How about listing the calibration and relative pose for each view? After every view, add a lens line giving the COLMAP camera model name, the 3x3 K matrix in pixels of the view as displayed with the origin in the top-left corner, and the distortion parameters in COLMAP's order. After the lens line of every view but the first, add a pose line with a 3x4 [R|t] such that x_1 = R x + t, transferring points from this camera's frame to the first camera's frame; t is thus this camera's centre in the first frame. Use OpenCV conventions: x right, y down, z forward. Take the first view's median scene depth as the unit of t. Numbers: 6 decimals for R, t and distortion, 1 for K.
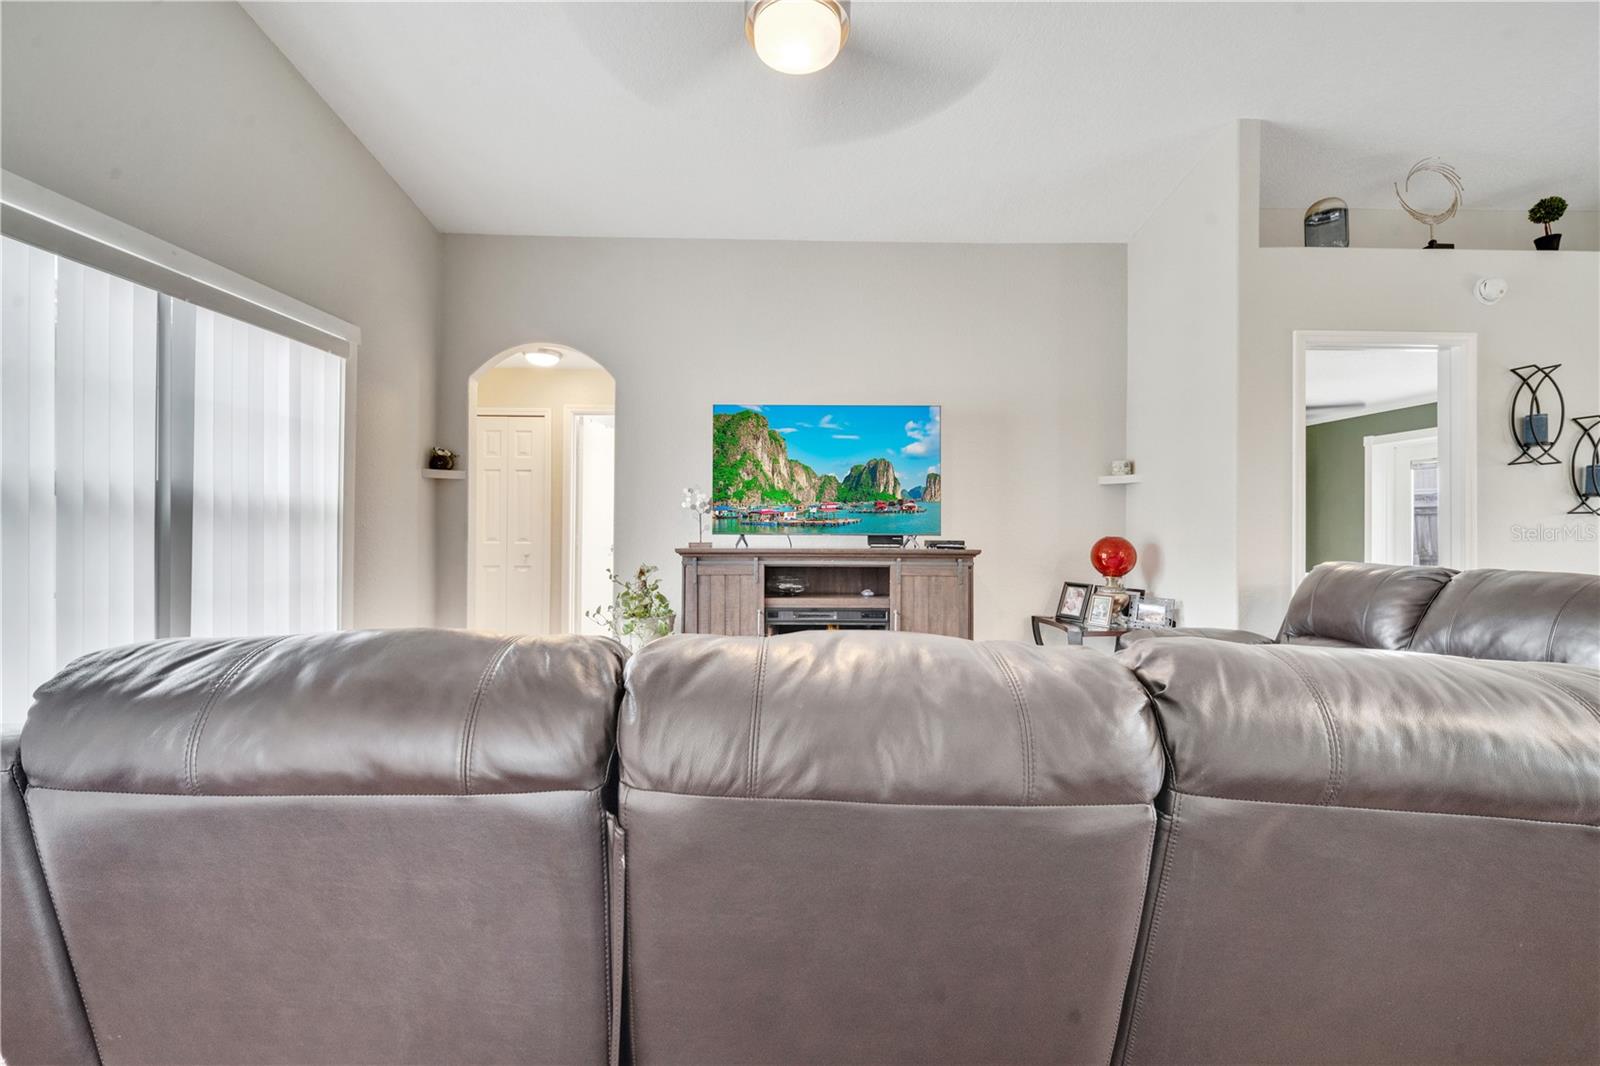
lens RADIAL K [[655.7, 0, 808.8], [0, 655.7, 527.9], [0, 0, 1]] dist [0.011725, -0.007233]
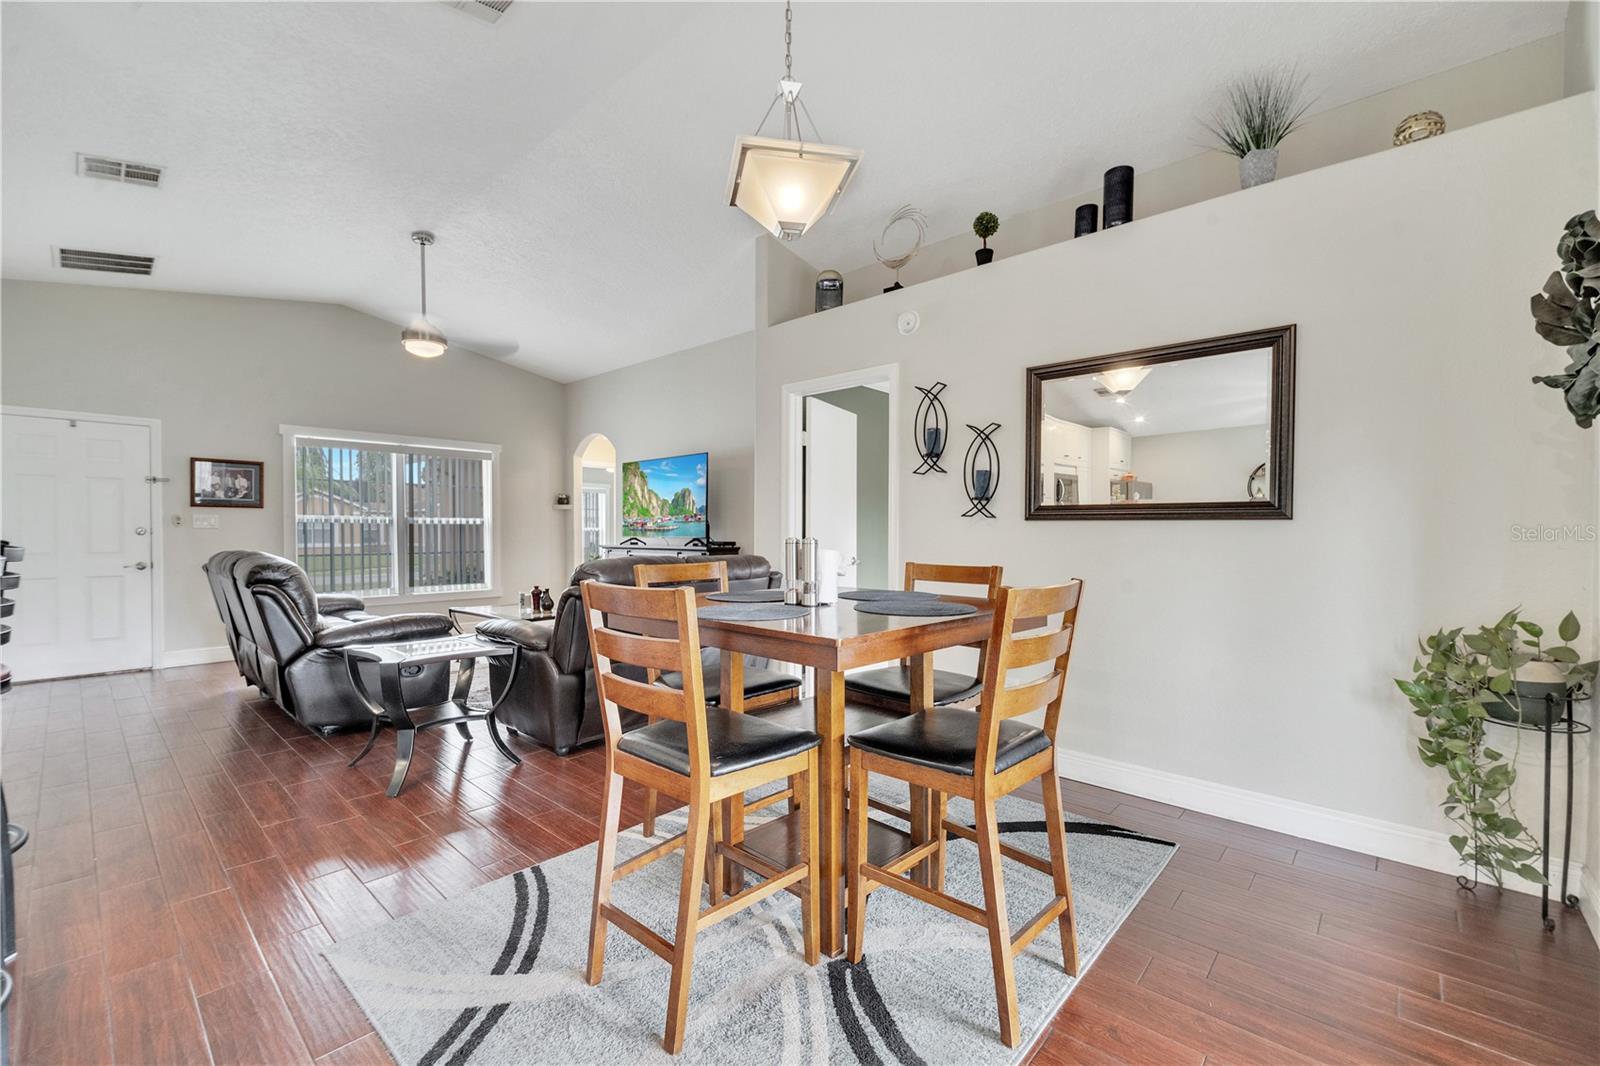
lens RADIAL K [[655.7, 0, 795.9], [0, 655.7, 542.8], [0, 0, 1]] dist [0.011725, -0.007233]
pose [[0.733822, 0.008844, -0.679284, 1.391303], [-0.006294, 0.999961, 0.006221, 0.013185], [0.679313, -0.000290, 0.733849, 0.025116]]
